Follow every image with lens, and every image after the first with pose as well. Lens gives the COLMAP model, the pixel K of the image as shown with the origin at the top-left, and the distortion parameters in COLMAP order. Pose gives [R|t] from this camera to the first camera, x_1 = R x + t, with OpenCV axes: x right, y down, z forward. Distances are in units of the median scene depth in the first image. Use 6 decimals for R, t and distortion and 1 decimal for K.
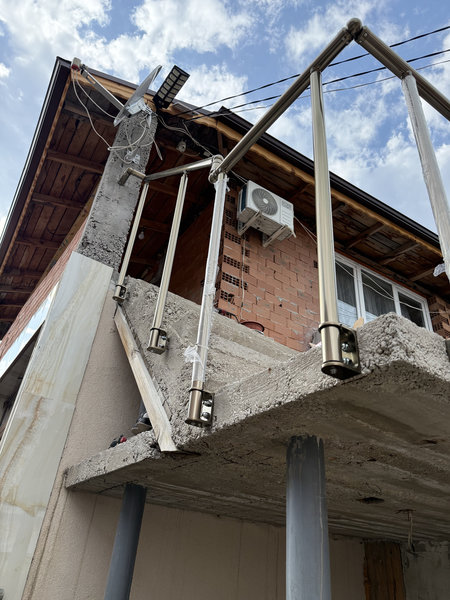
lens RADIAL K [[422.6, 0, 222.9], [0, 422.6, 303.3], [0, 0, 1]] dist [0.052117, -0.072573]
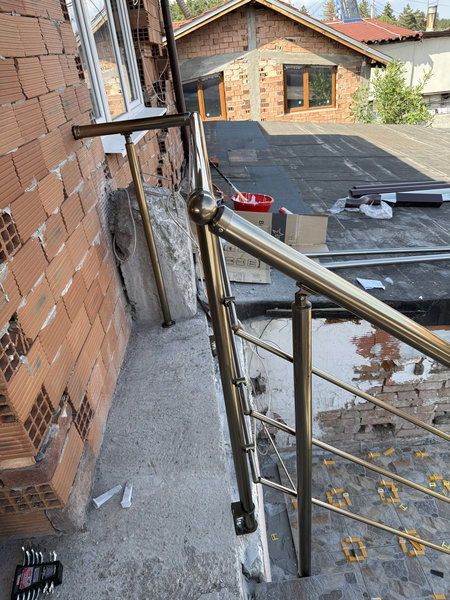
lens RADIAL K [[430.0, 0, 225.0], [0, 430.0, 300.0], [0, 0, 1]] dist [-0.003945, -0.004198]
pose [[0.489717, -0.548210, 0.677970, -0.077155], [-0.351975, 0.587110, 0.728982, -0.235824], [-0.797679, -0.595623, 0.094561, 0.805147]]
